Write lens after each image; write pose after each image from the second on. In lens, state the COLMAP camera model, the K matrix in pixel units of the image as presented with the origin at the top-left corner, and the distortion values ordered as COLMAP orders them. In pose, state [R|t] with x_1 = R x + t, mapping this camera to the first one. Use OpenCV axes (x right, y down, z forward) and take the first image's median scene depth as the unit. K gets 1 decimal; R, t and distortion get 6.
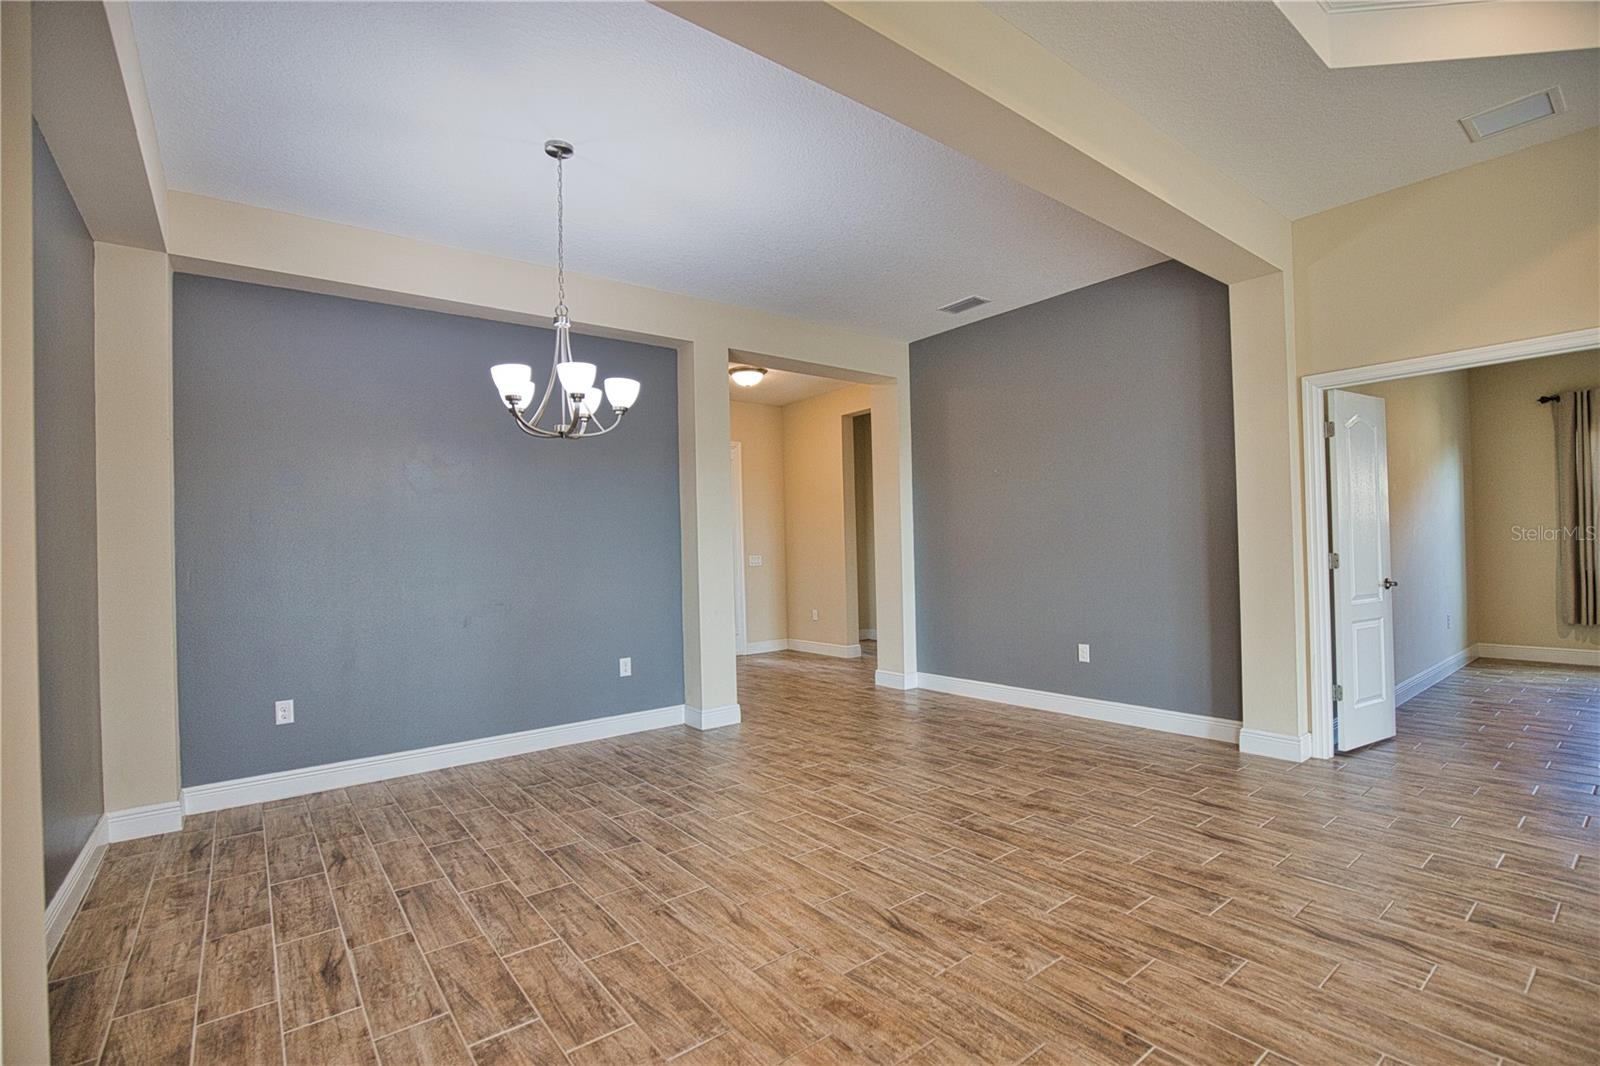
lens RADIAL K [[730.2, 0, 810.4], [0, 730.2, 547.0], [0, 0, 1]] dist [-0.034657, 0.006745]
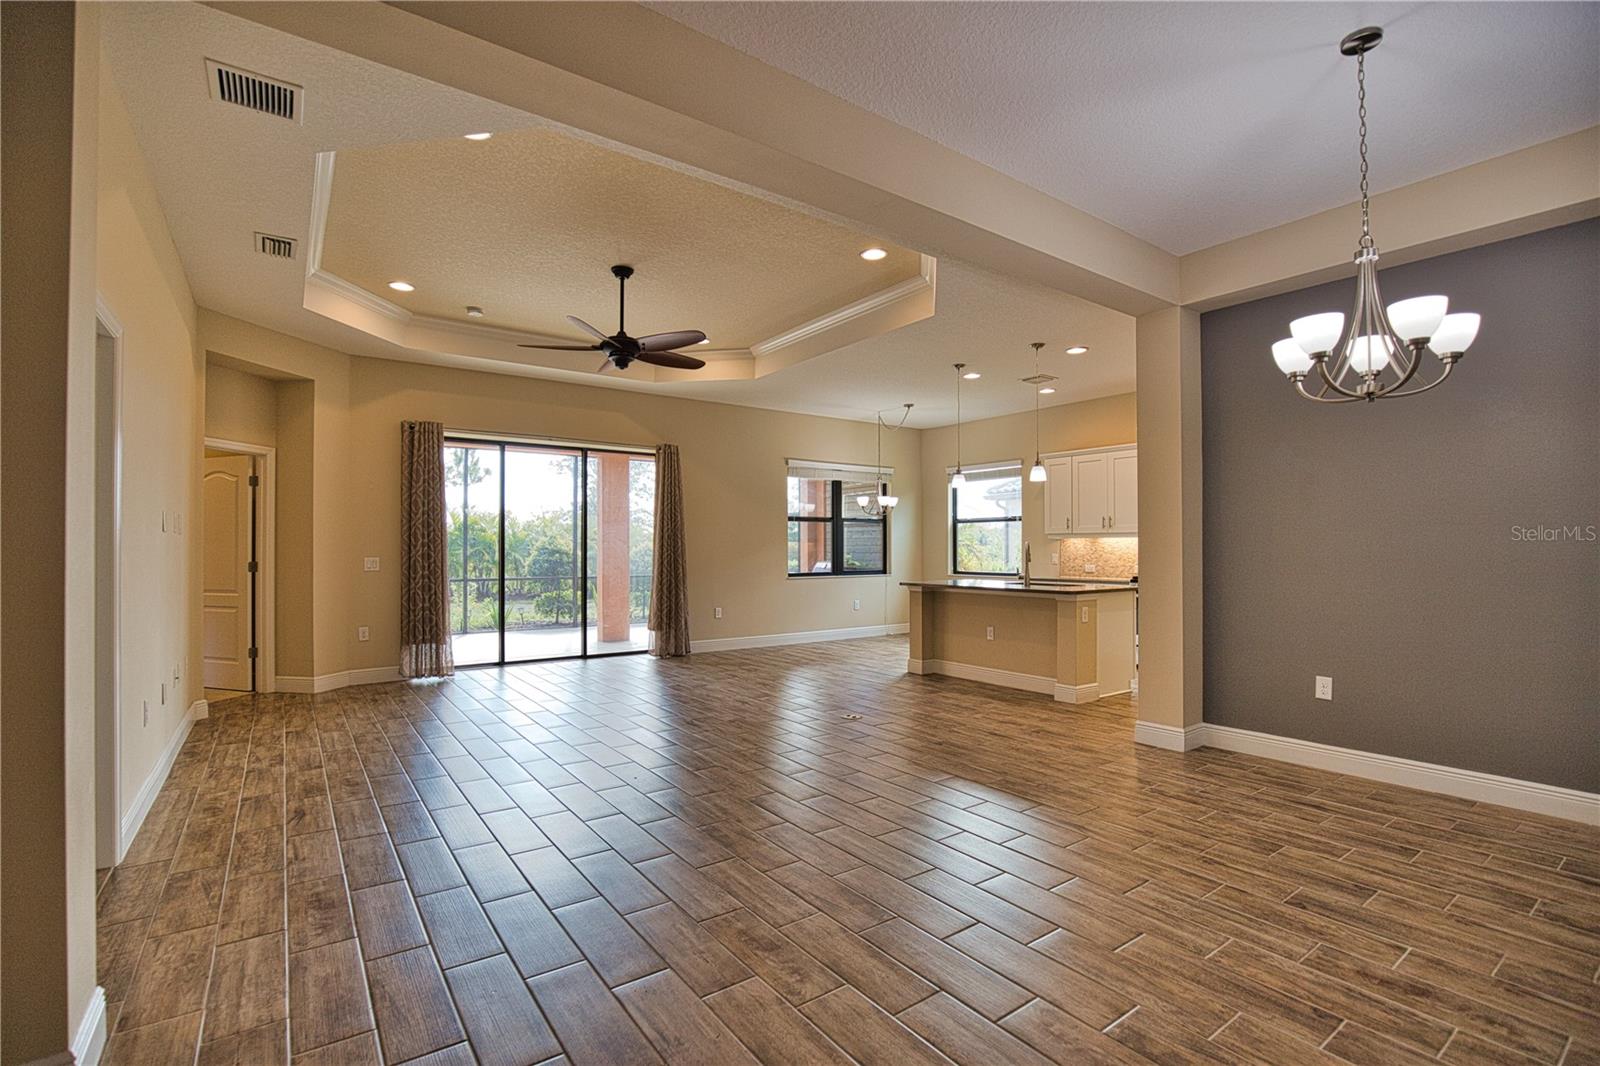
lens RADIAL K [[730.2, 0, 810.4], [0, 730.2, 538.6], [0, 0, 1]] dist [-0.034657, 0.006745]
pose [[-0.999039, 0.027869, 0.033819, 0.303767], [0.027321, 0.999490, -0.016549, -0.001576], [-0.034263, -0.015609, -0.999291, 2.161216]]
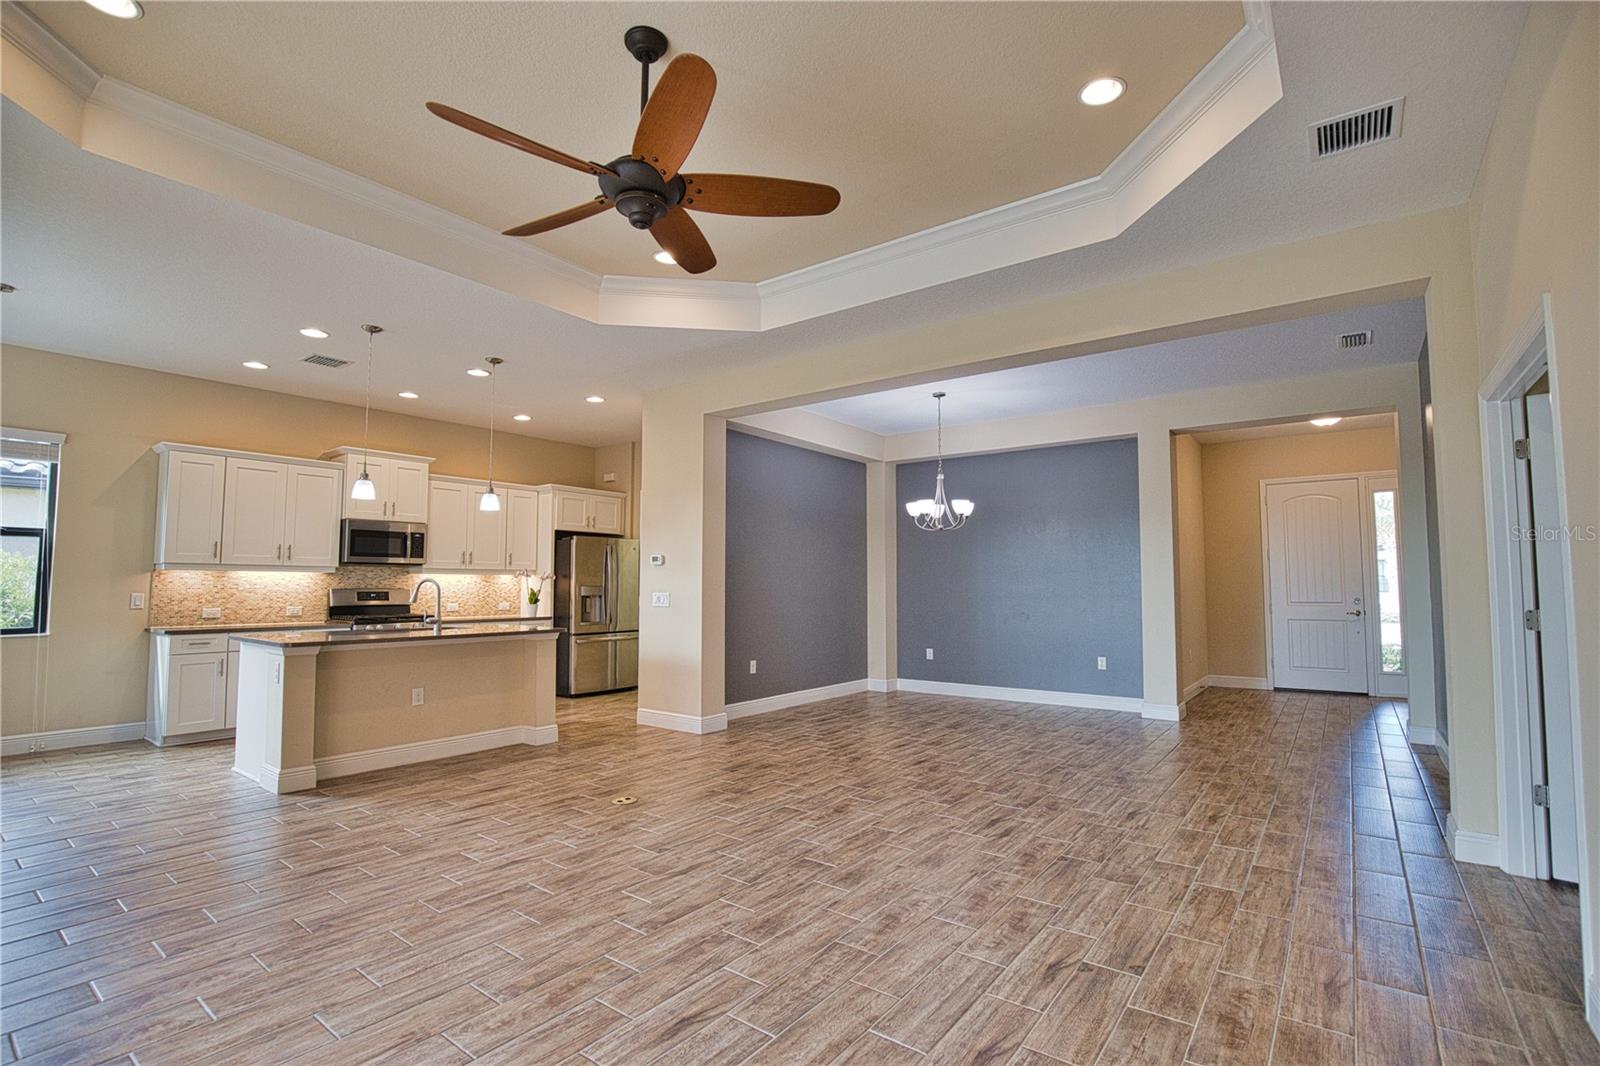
lens RADIAL K [[730.2, 0, 807.7], [0, 730.2, 537.2], [0, 0, 1]] dist [-0.034657, 0.006745]
pose [[0.256717, -0.036189, -0.965809, 1.935473], [-0.005725, 0.999224, -0.038963, -0.053571], [0.966470, 0.015531, 0.256311, 0.093515]]
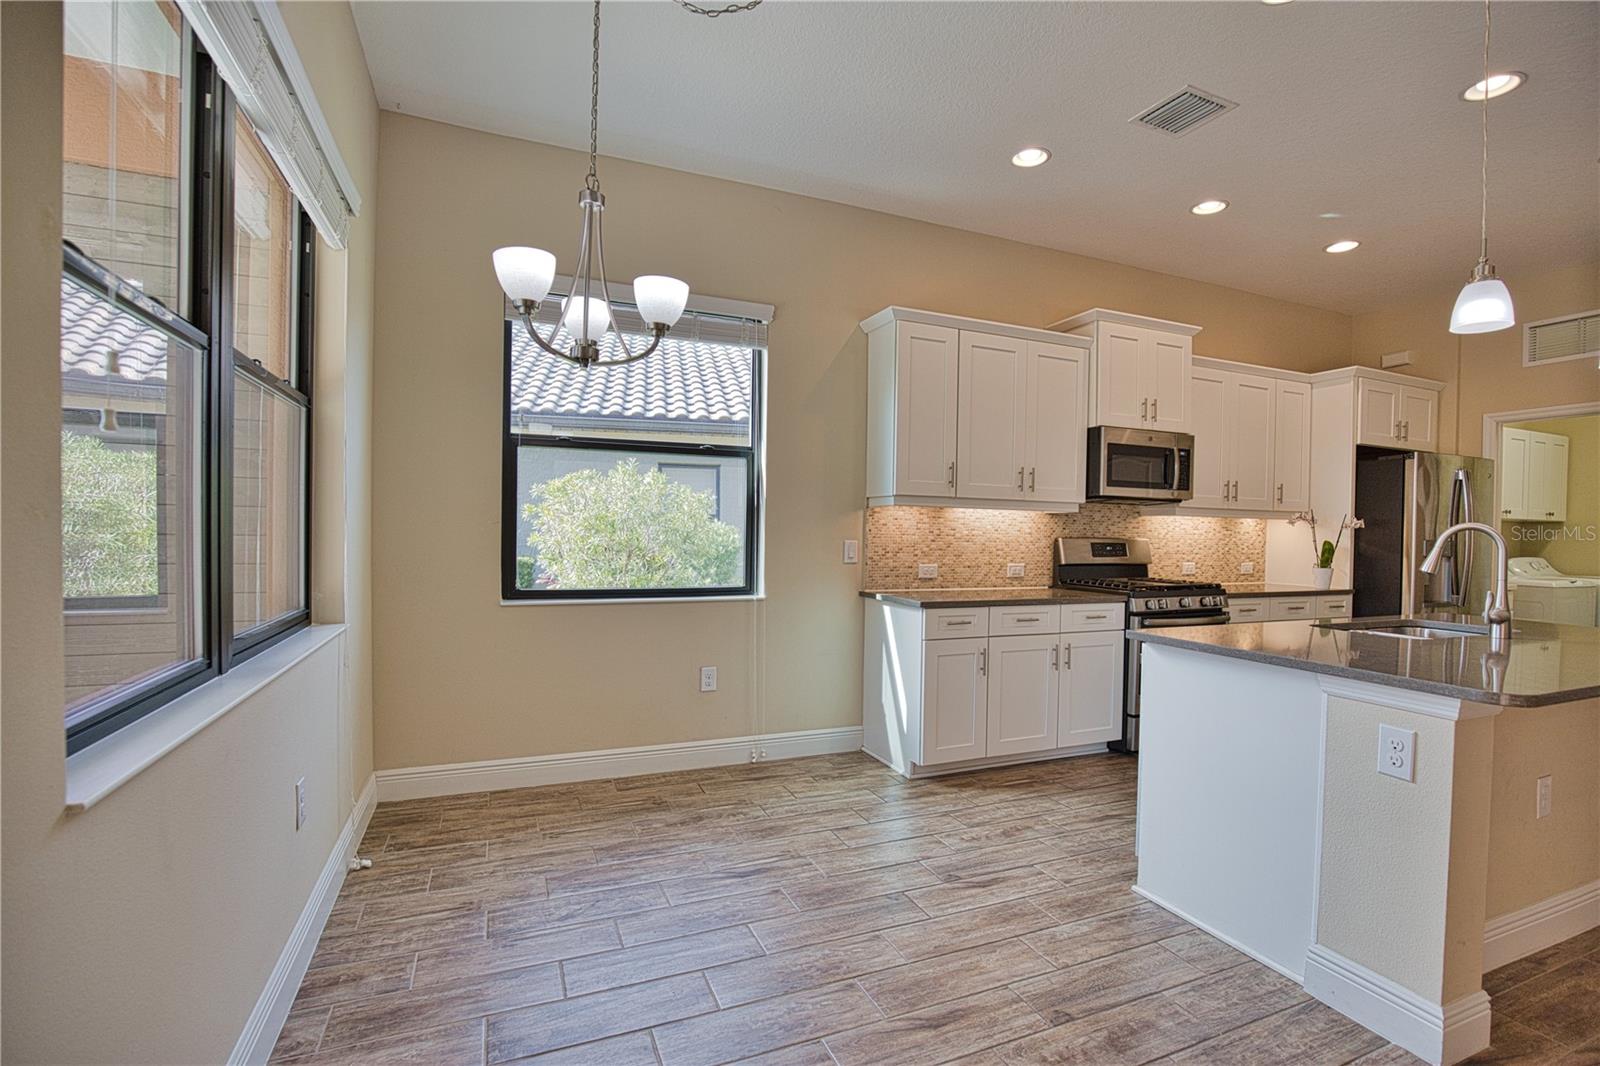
lens RADIAL K [[730.2, 0, 806.1], [0, 730.2, 543.2], [0, 0, 1]] dist [-0.034657, 0.006745]
pose [[-0.265763, 0.040741, -0.963177, 0.772816], [-0.009664, 0.998944, 0.044921, -0.016325], [0.963990, 0.021246, -0.265089, -1.031015]]
